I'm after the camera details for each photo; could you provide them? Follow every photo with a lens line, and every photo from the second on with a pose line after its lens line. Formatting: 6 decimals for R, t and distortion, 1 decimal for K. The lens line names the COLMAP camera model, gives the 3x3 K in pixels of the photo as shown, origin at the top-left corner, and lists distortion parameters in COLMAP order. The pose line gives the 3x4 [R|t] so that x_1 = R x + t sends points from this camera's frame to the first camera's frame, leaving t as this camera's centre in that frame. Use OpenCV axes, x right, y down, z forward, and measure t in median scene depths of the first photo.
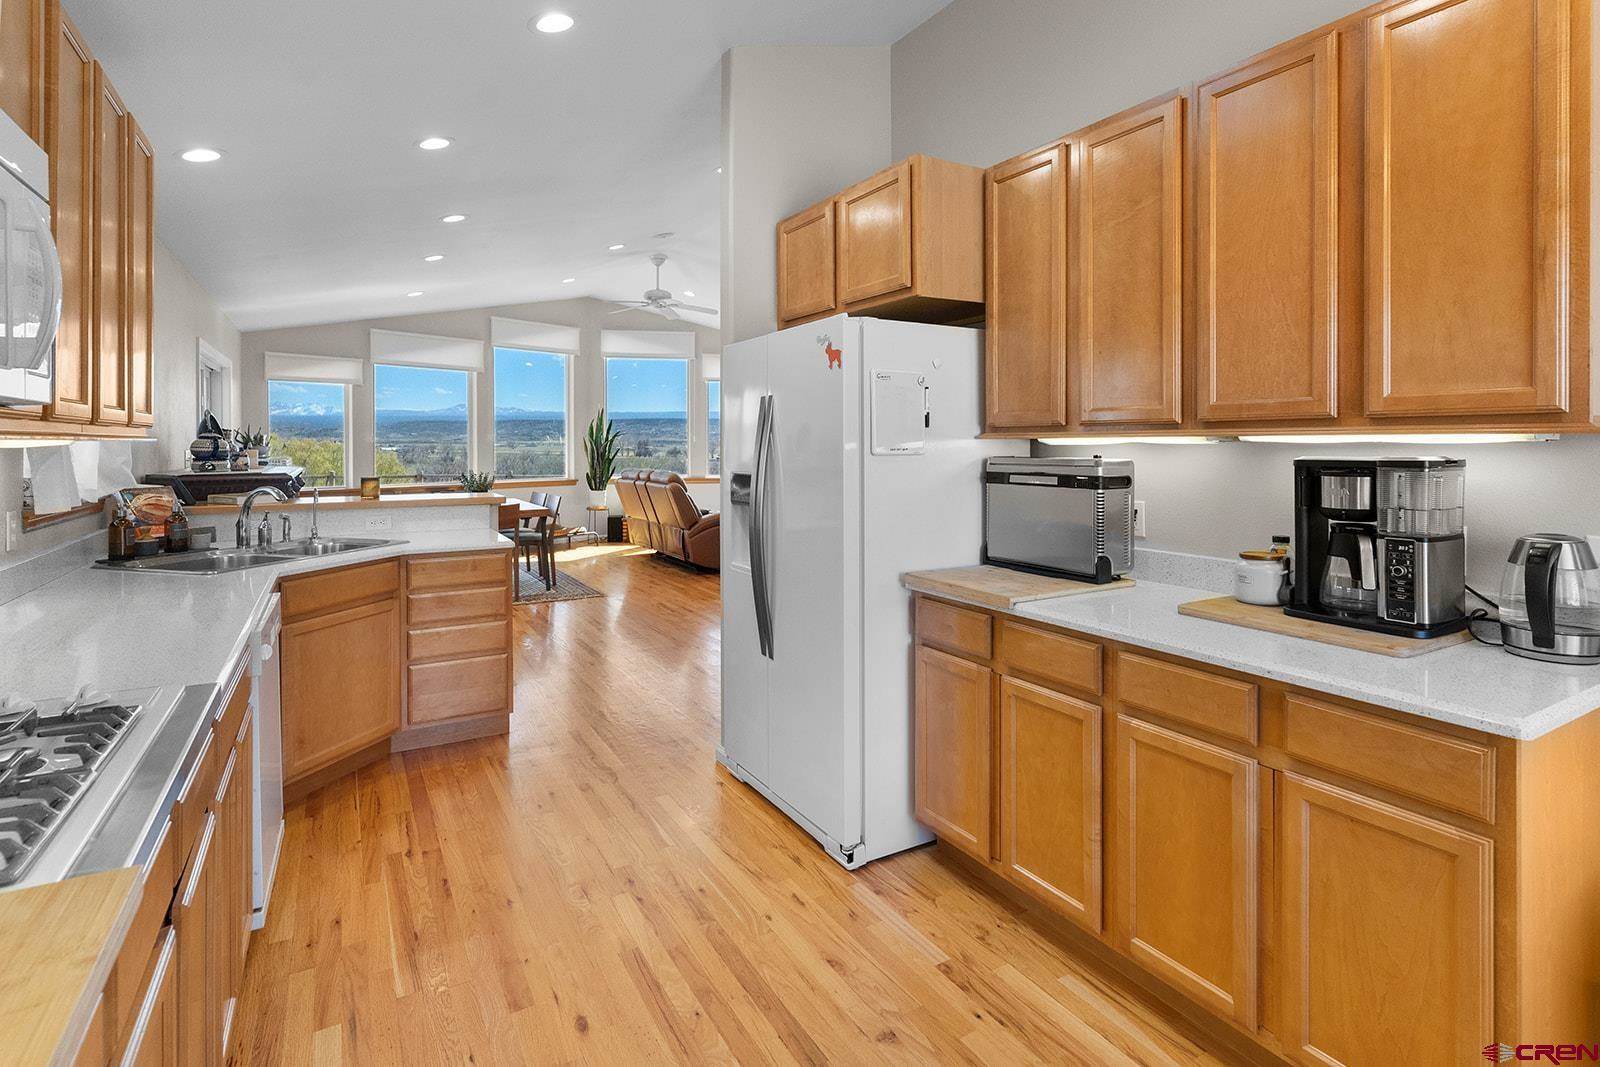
lens RADIAL K [[791.2, 0, 806.9], [0, 791.2, 499.4], [0, 0, 1]] dist [-0.000781, -0.000430]
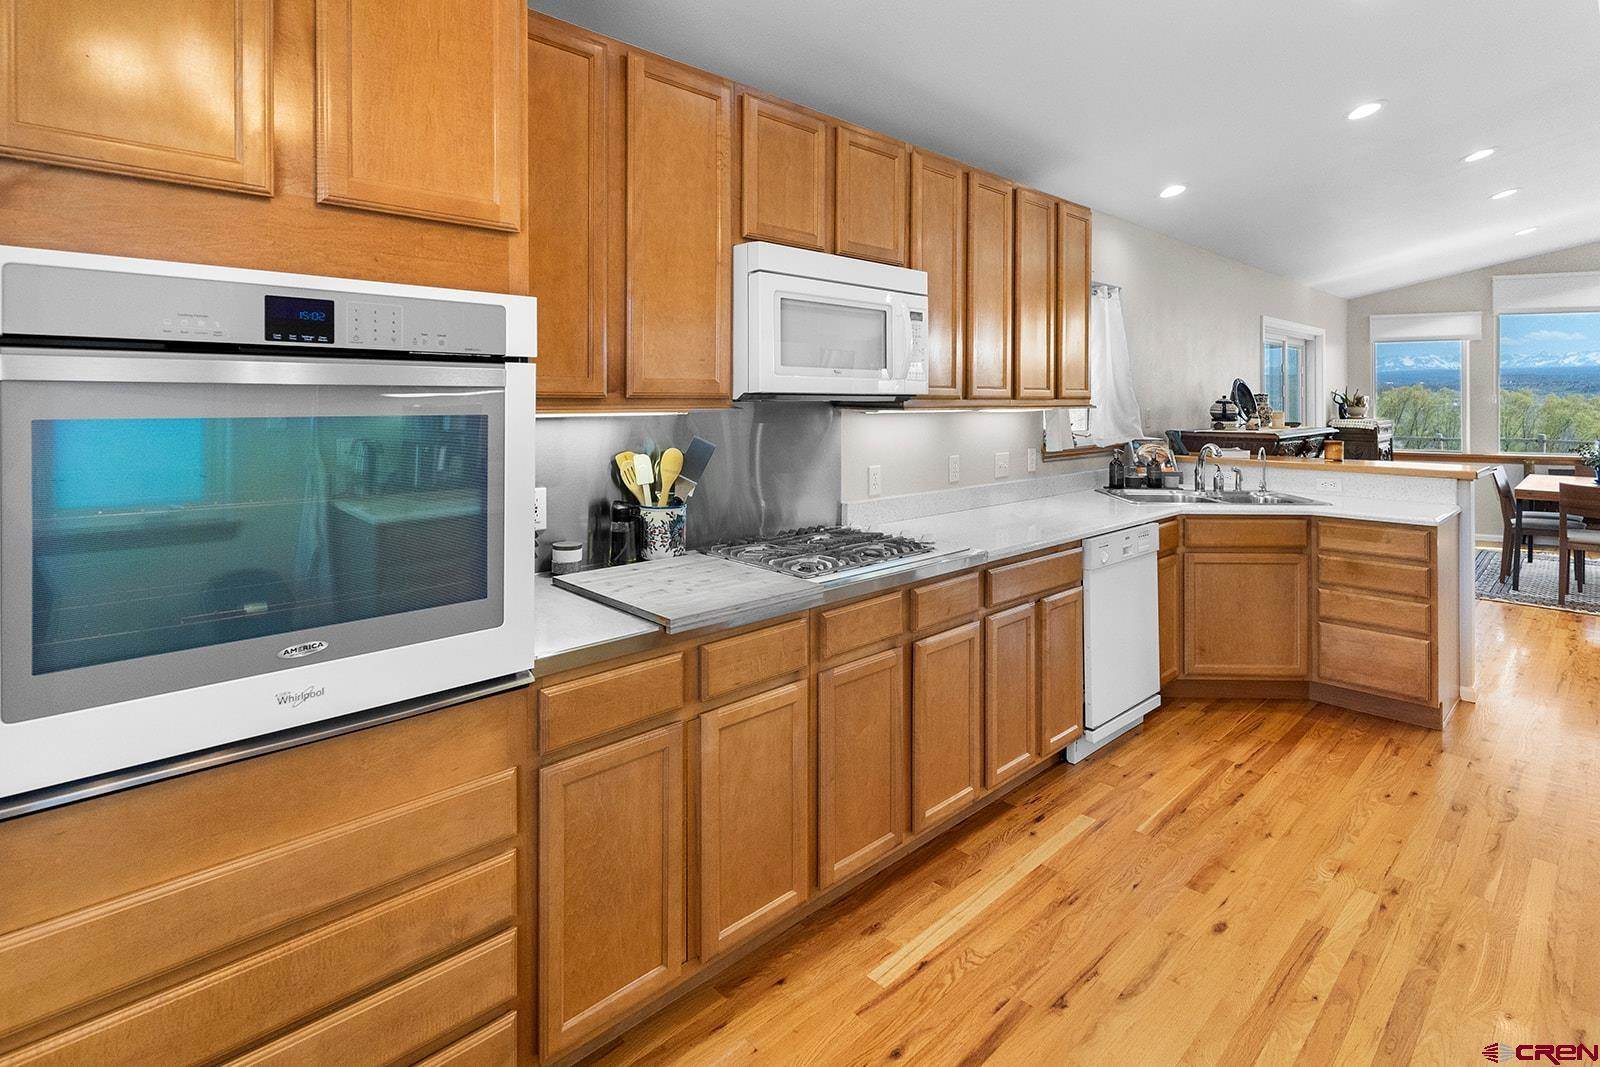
lens RADIAL K [[788.3, 0, 800.0], [0, 788.3, 533.5], [0, 0, 1]] dist [-0.000426, -0.000040]
pose [[0.232538, 0.166215, -0.958279, 0.413259], [-0.071892, 0.985531, 0.153496, -0.022554], [0.969927, 0.033199, 0.241122, 0.082571]]
